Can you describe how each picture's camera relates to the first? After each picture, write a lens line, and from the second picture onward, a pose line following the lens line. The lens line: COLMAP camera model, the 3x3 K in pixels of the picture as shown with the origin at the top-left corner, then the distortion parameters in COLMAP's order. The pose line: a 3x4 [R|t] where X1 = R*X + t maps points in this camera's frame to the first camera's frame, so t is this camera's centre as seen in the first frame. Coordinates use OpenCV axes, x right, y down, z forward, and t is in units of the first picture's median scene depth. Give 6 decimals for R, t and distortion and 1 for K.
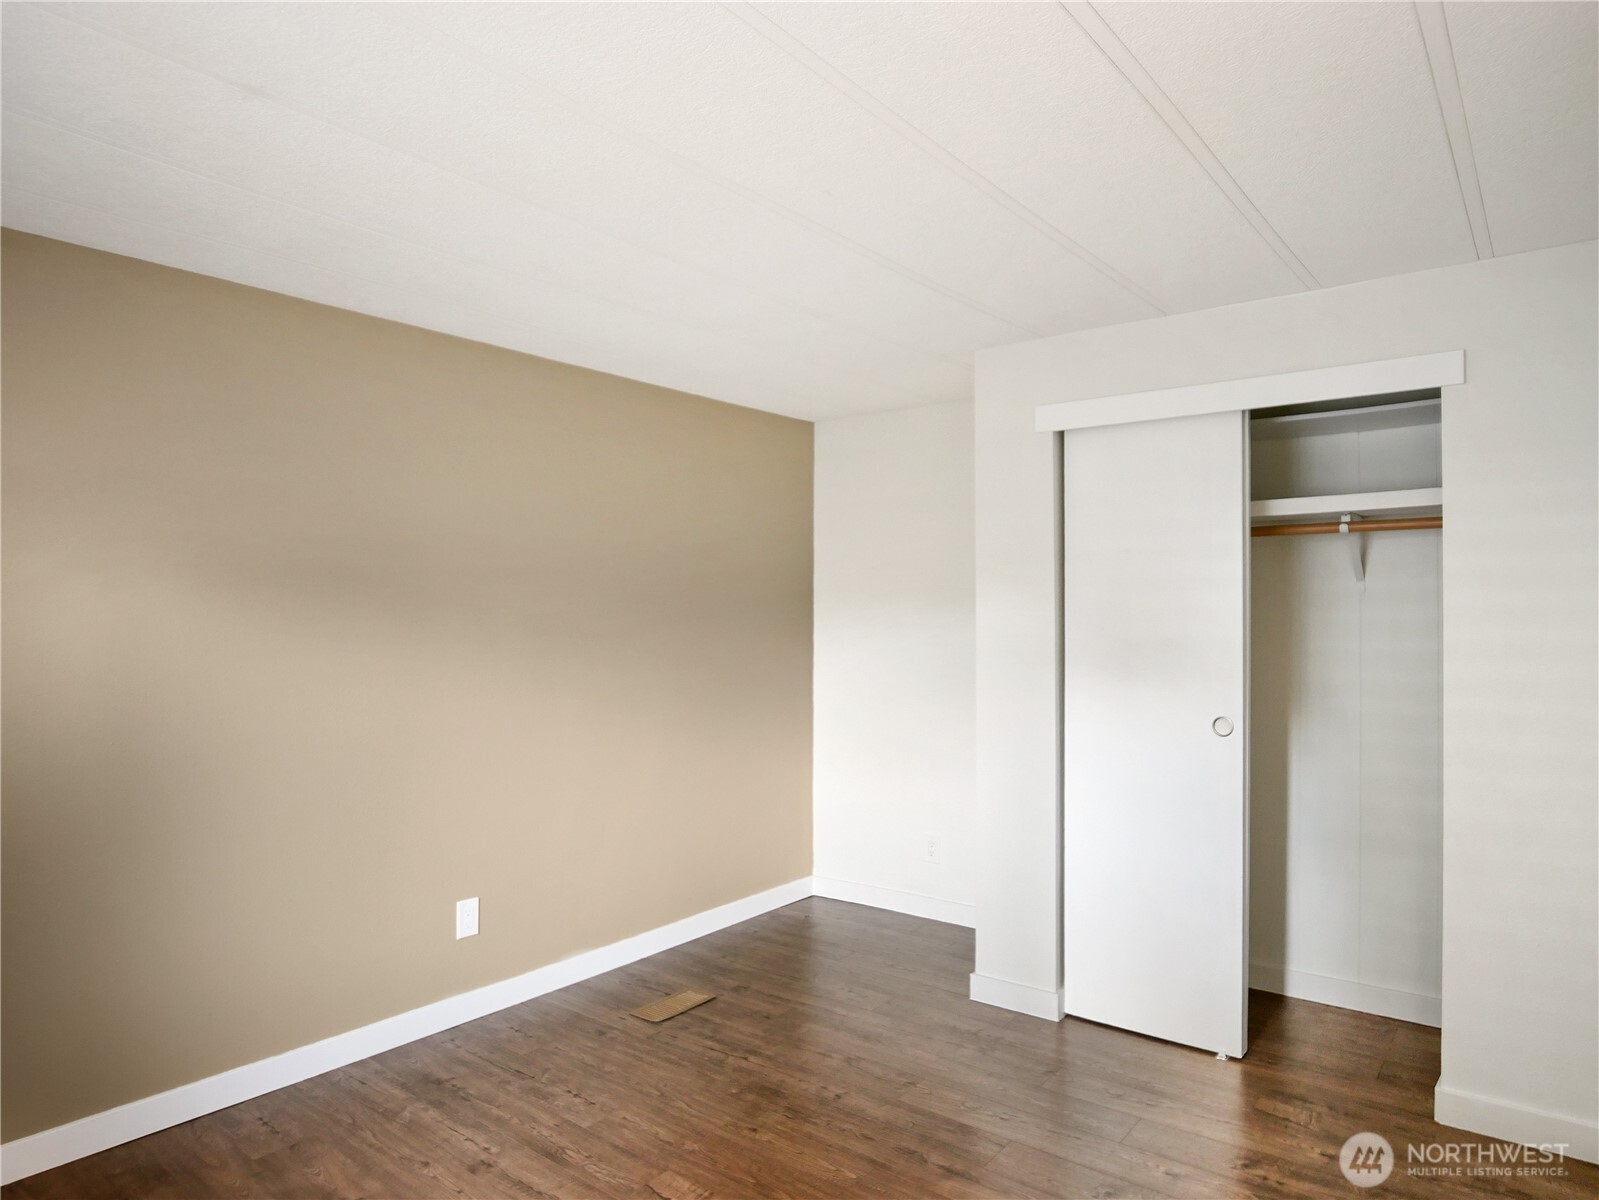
lens RADIAL K [[971.4, 0, 810.1], [0, 971.4, 603.5], [0, 0, 1]] dist [-0.041785, 0.008650]
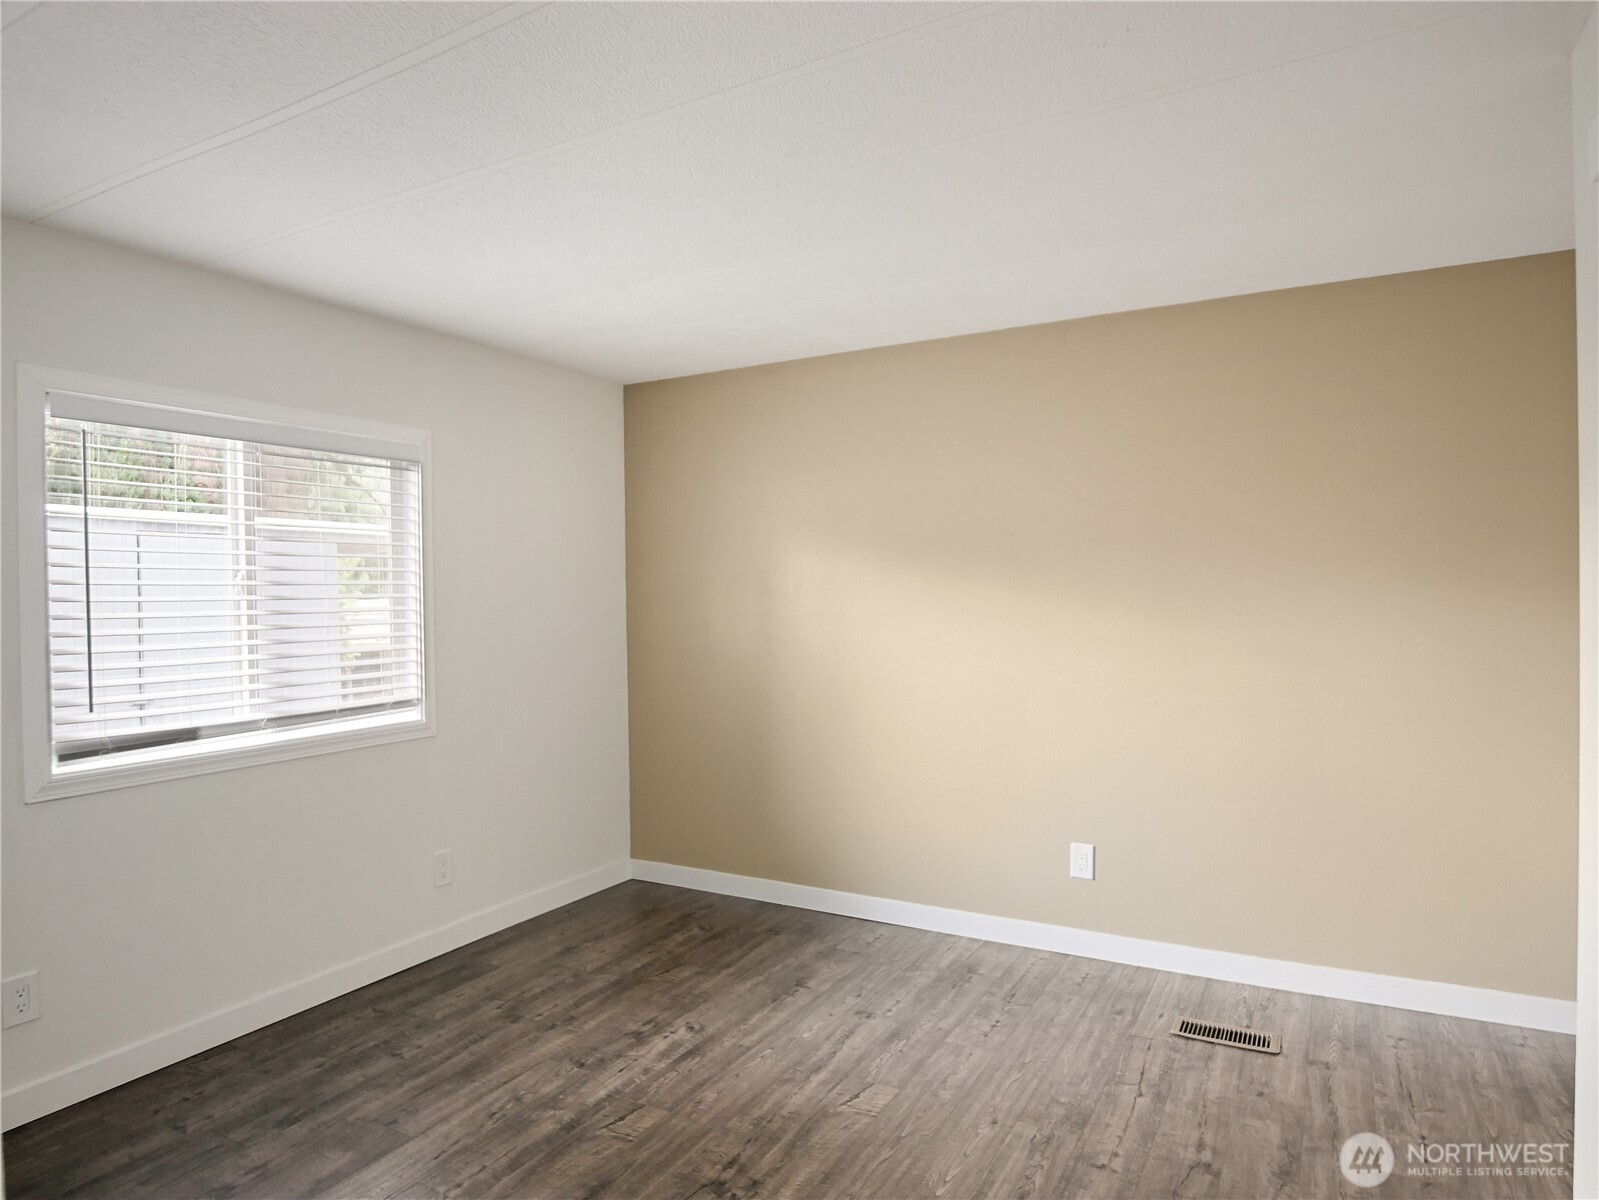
lens RADIAL K [[971.4, 0, 812.3], [0, 971.4, 601.2], [0, 0, 1]] dist [-0.041785, 0.008650]
pose [[0.153433, 0.005766, -0.988142, 0.745890], [0.019524, 0.999770, 0.008866, 0.027499], [0.987966, -0.020653, 0.153285, 0.621650]]
